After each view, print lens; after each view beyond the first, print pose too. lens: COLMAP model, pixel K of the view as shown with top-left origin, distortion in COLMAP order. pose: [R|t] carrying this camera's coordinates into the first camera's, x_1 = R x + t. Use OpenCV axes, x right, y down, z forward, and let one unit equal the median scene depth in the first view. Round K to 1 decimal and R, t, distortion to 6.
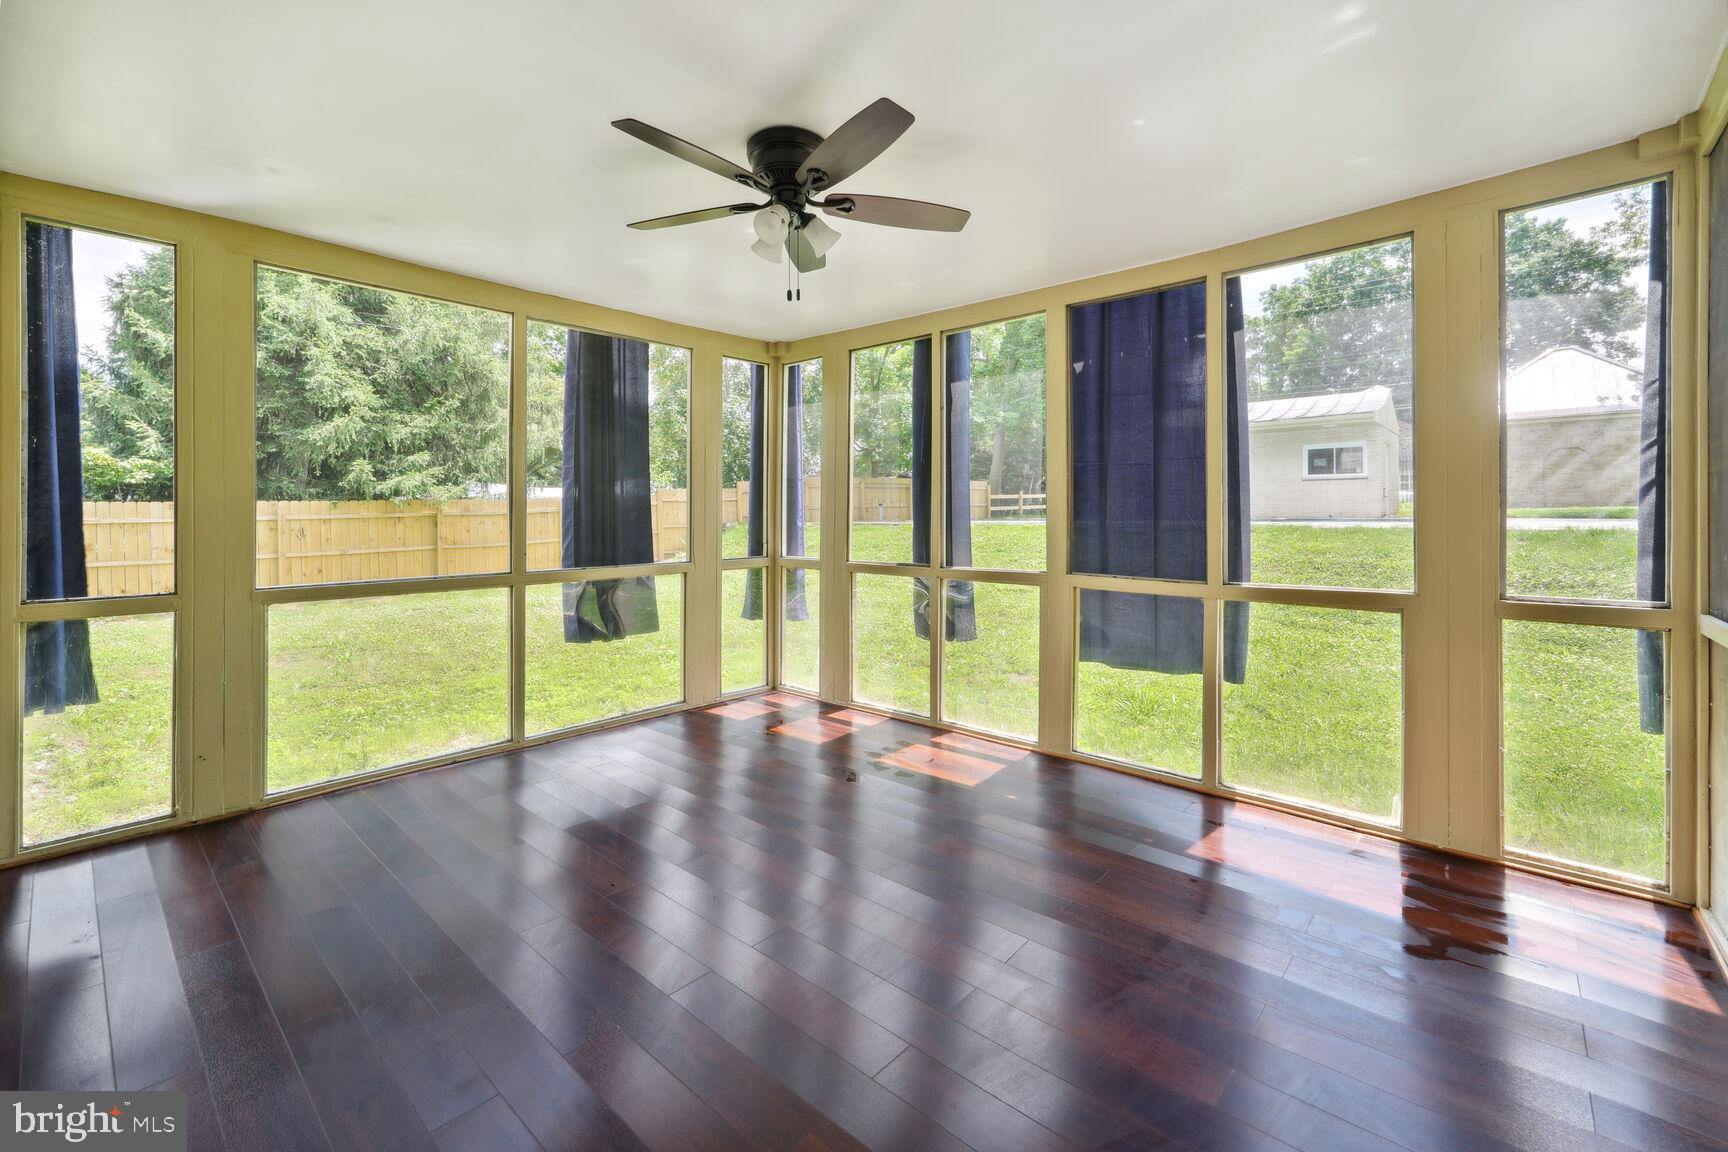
lens RADIAL K [[733.5, 0, 867.3], [0, 733.5, 514.9], [0, 0, 1]] dist [-0.000873, -0.000133]
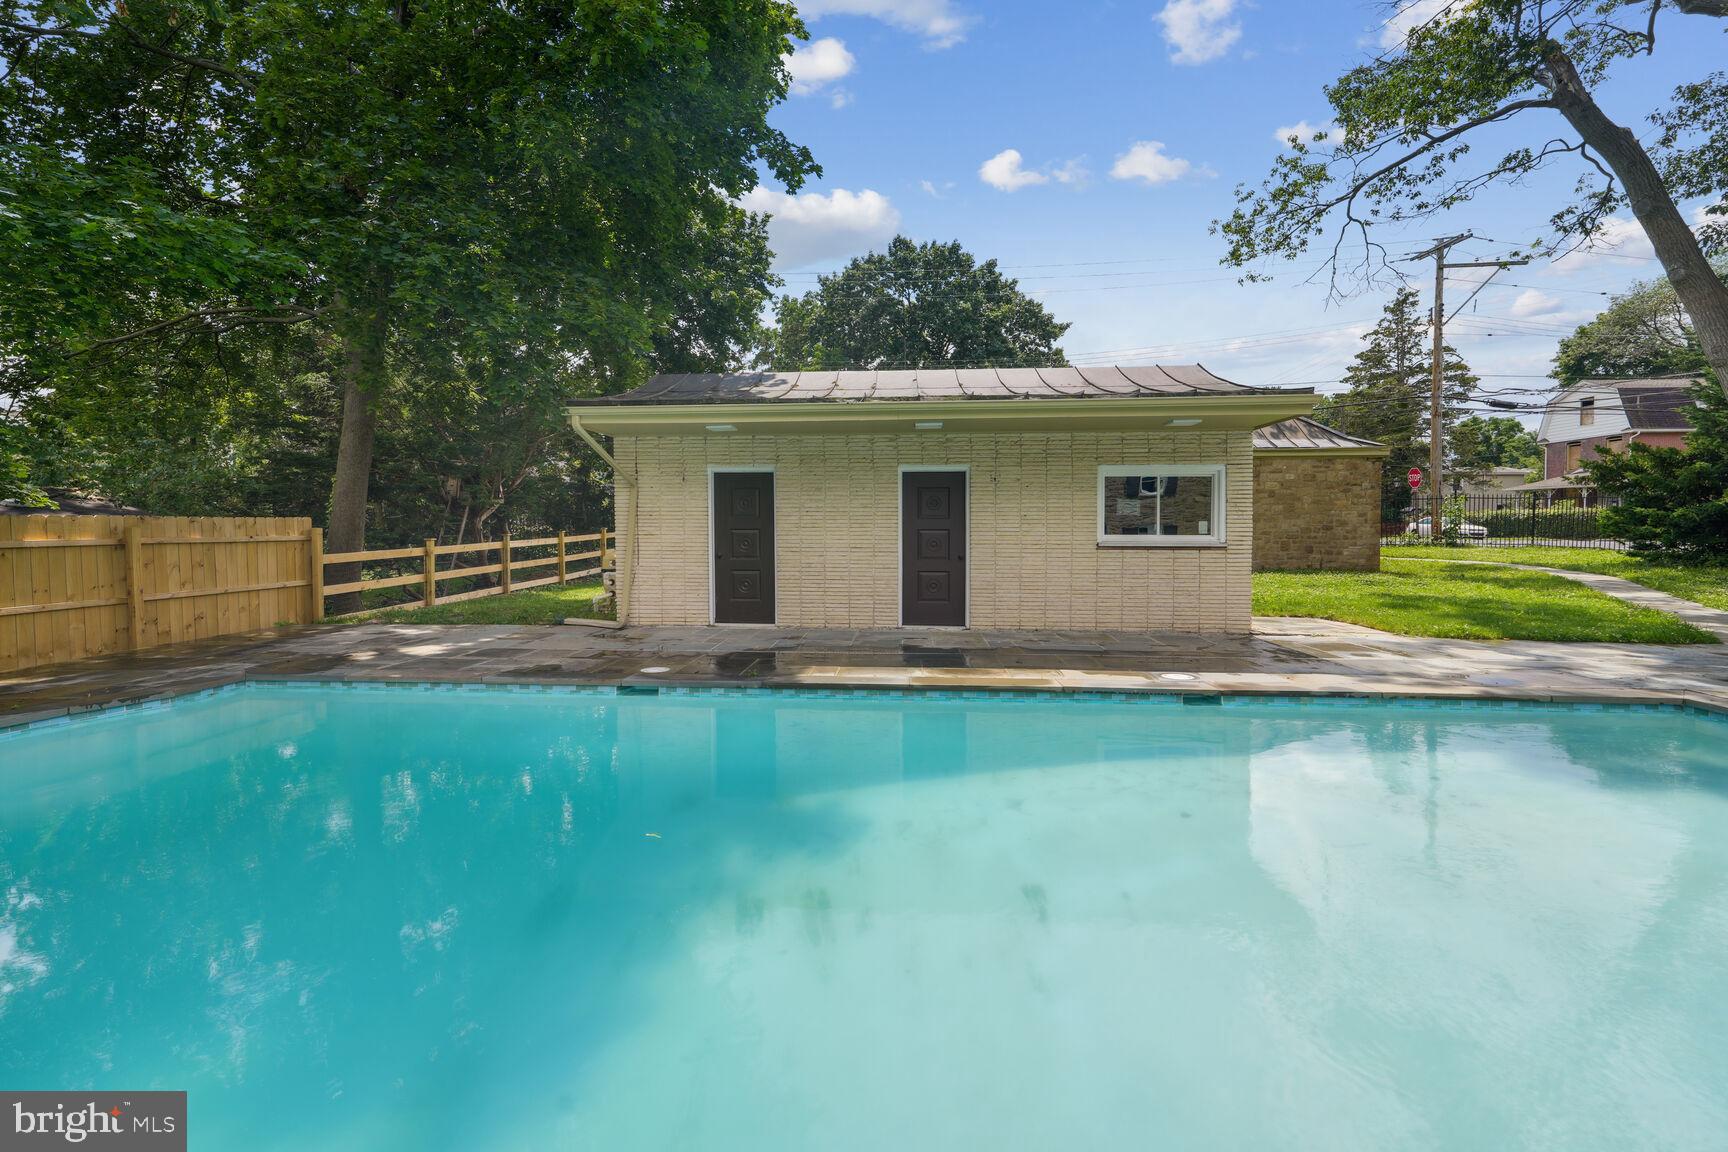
lens RADIAL K [[721.2, 0, 857.9], [0, 721.2, 562.9], [0, 0, 1]] dist [0.007989, -0.000164]
pose [[0.791172, -0.022365, 0.611185, 0.158763], [-0.004899, 0.999067, 0.042901, -0.040614], [-0.611574, -0.036936, 0.790324, 0.543093]]
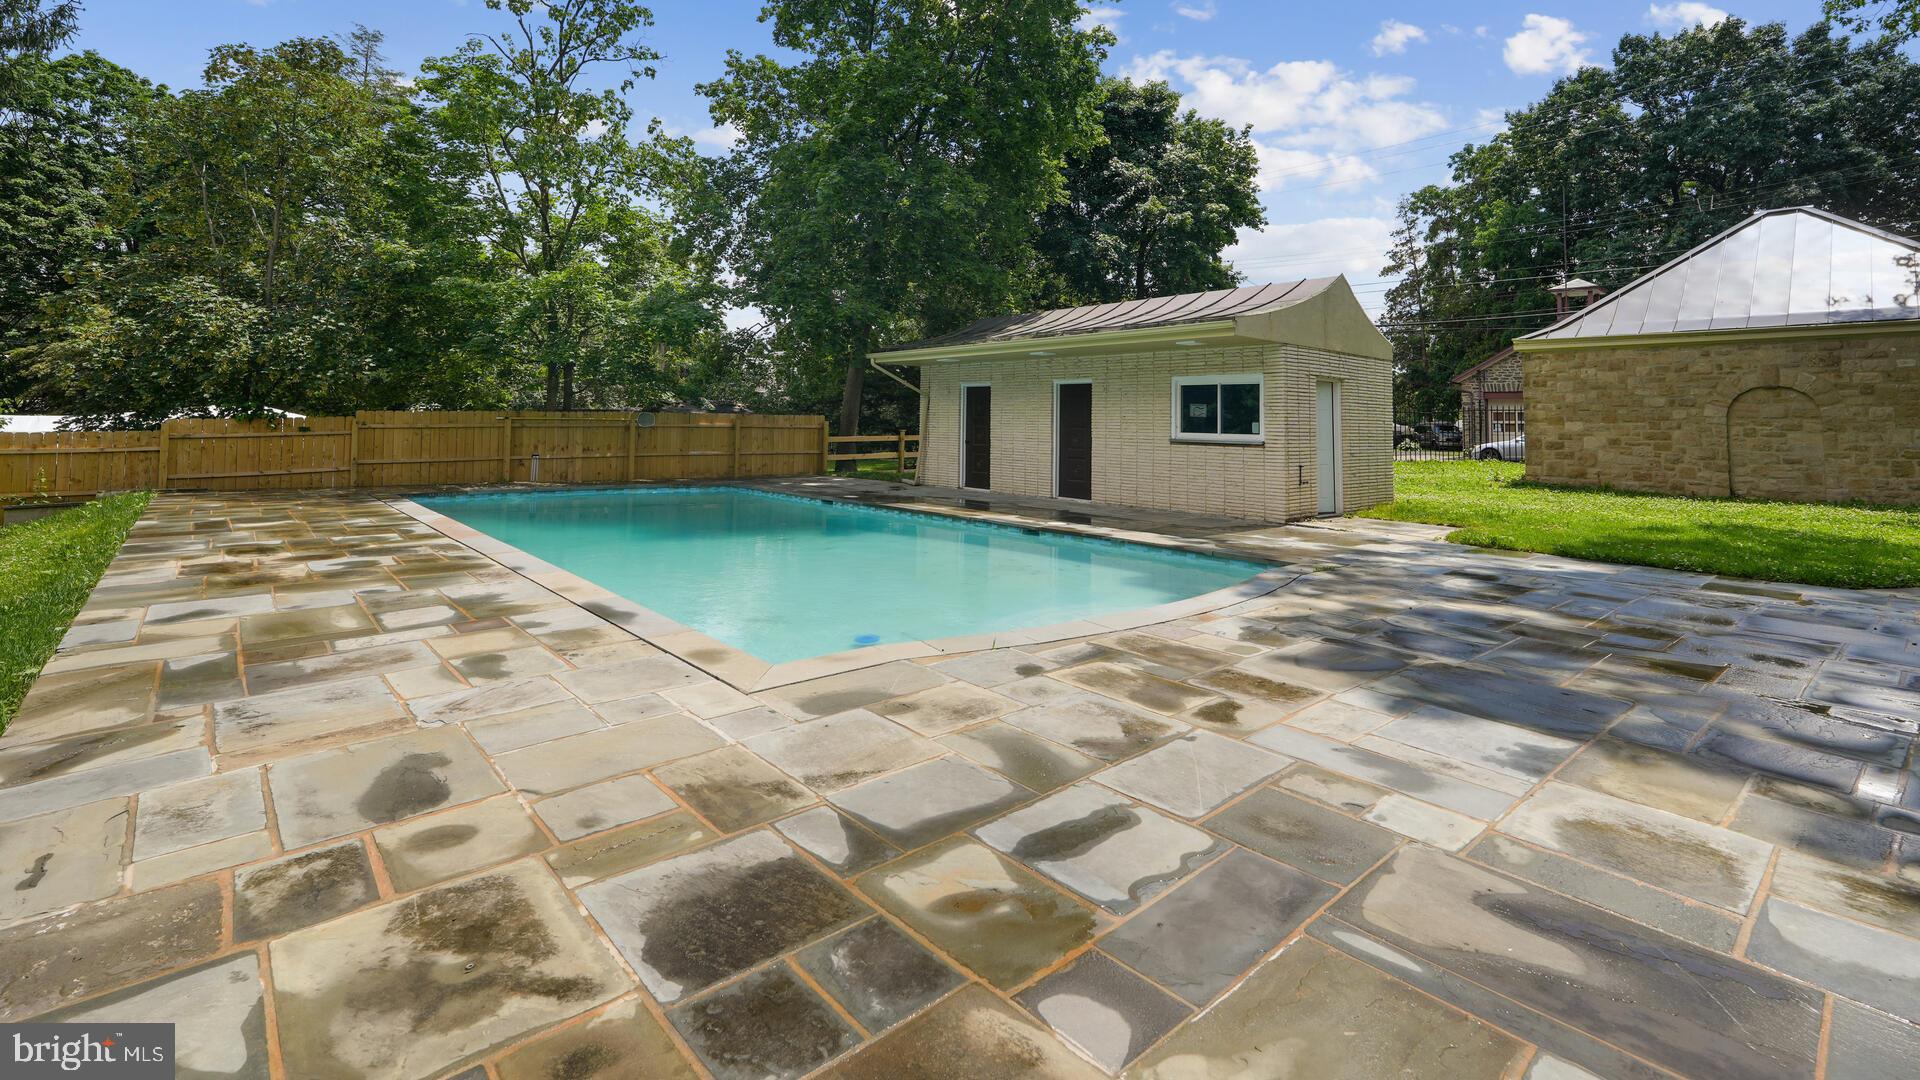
lens RADIAL K [[846.4, 0, 952.7], [0, 846.4, 371.8], [0, 0, 1]] dist [0.010083, -0.000189]
pose [[0.992782, 0.018913, -0.118433, 0.369260], [-0.026562, 0.997638, -0.063346, -0.040355], [0.116956, 0.066035, 0.990939, 0.260042]]
